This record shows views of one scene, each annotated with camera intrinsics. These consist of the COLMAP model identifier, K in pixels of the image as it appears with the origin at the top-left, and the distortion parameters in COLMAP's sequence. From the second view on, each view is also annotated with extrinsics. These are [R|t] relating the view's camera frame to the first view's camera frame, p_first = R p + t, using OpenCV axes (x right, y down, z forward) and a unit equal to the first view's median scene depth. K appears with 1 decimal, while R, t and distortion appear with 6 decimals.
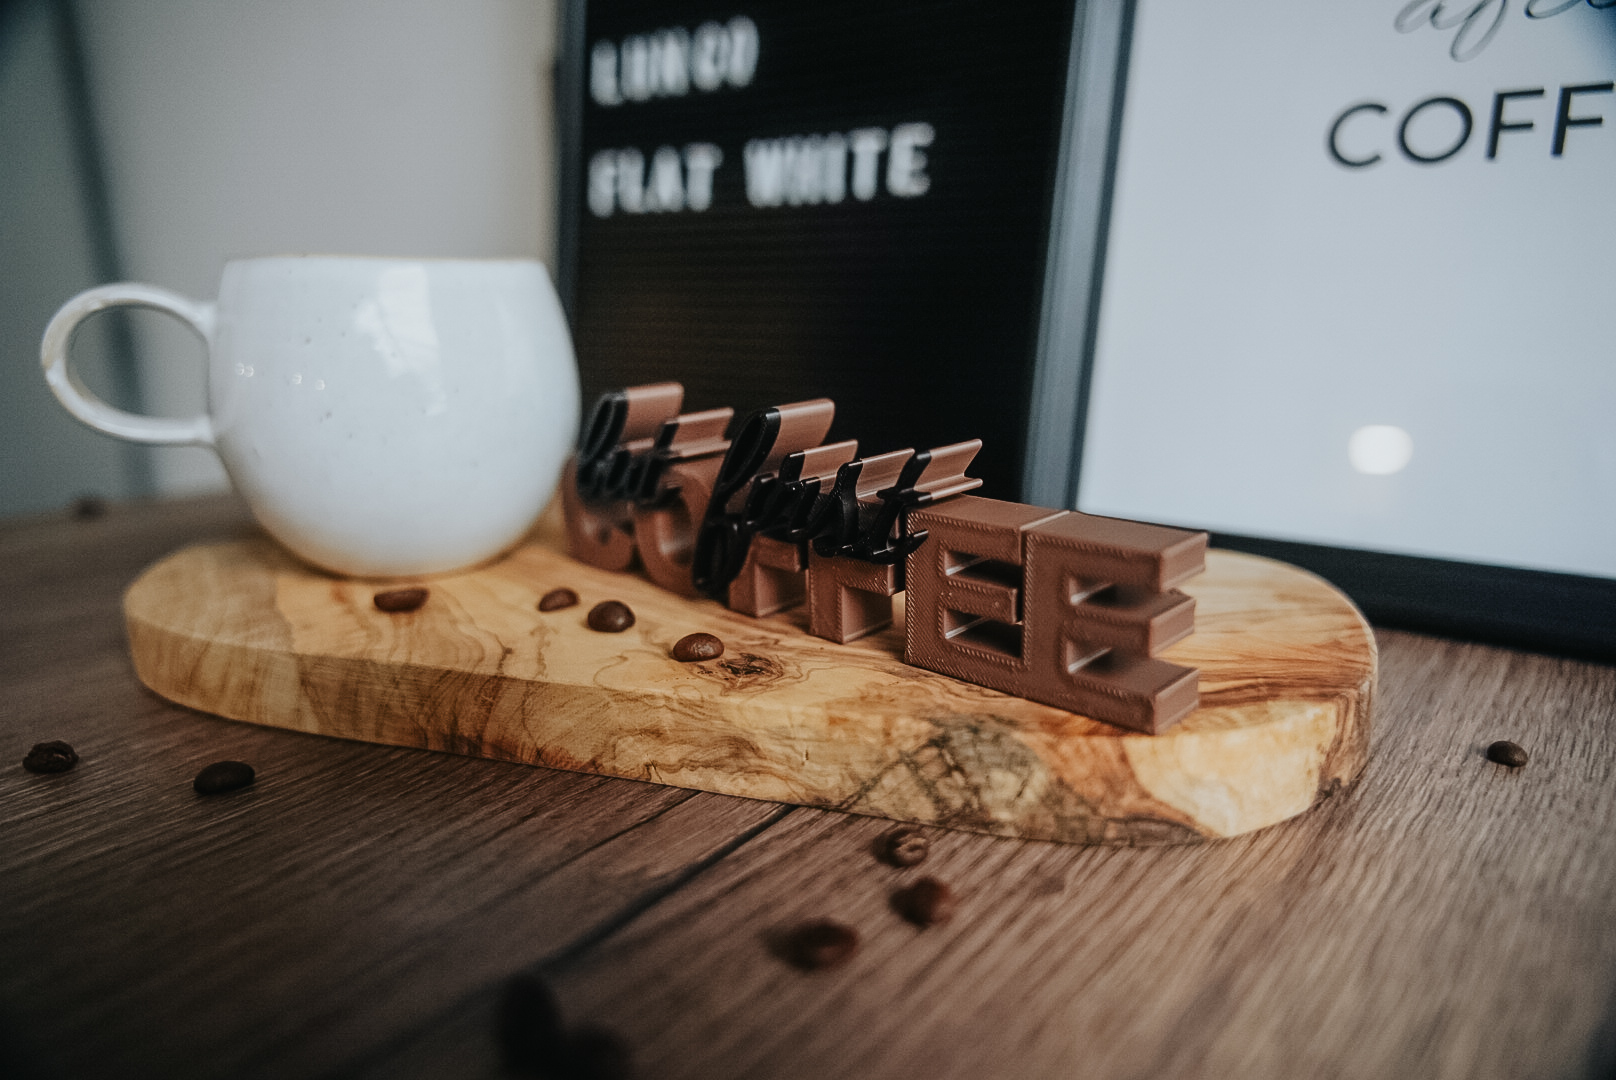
lens RADIAL K [[1129.3, 0, 805.4], [0, 1129.3, 551.1], [0, 0, 1]] dist [0.001785, 0.005635]
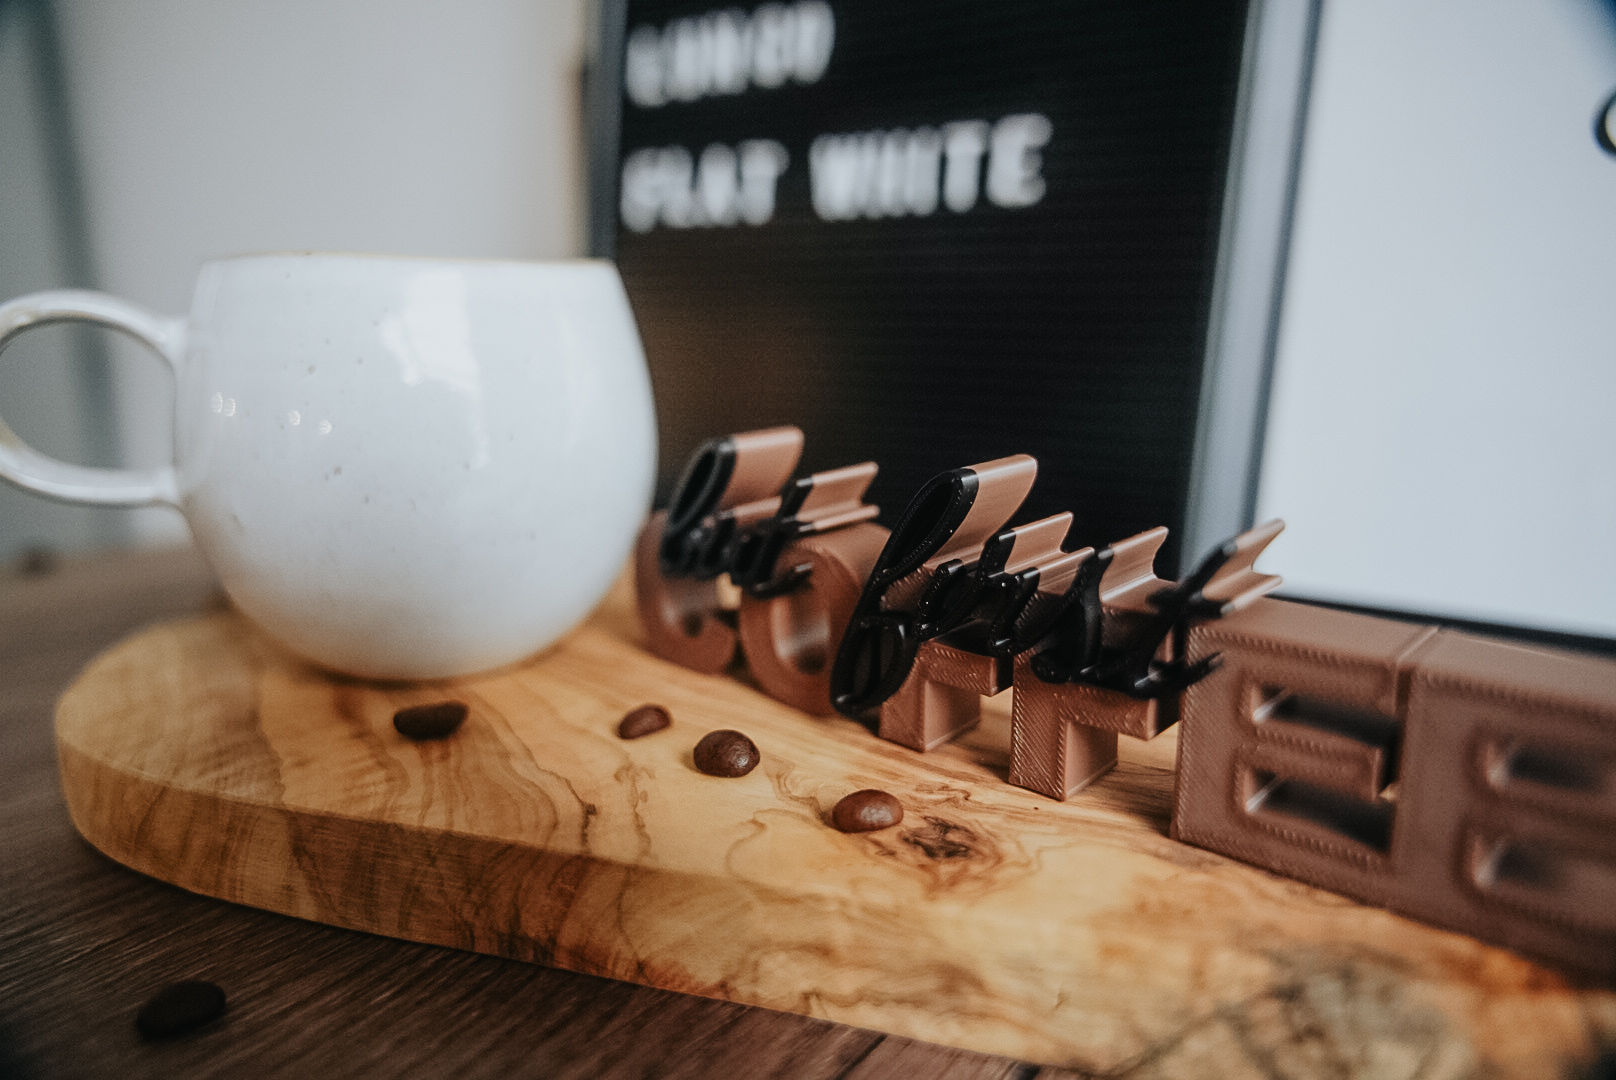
lens RADIAL K [[1123.9, 0, 808.0], [0, 1123.9, 540.0], [0, 0, 1]] dist [-0.010786, 0.004141]
pose [[0.999760, 0.005726, 0.021147, -0.141886], [-0.005050, 0.999478, -0.031901, -0.057775], [-0.021319, 0.031786, 0.999267, 0.288820]]
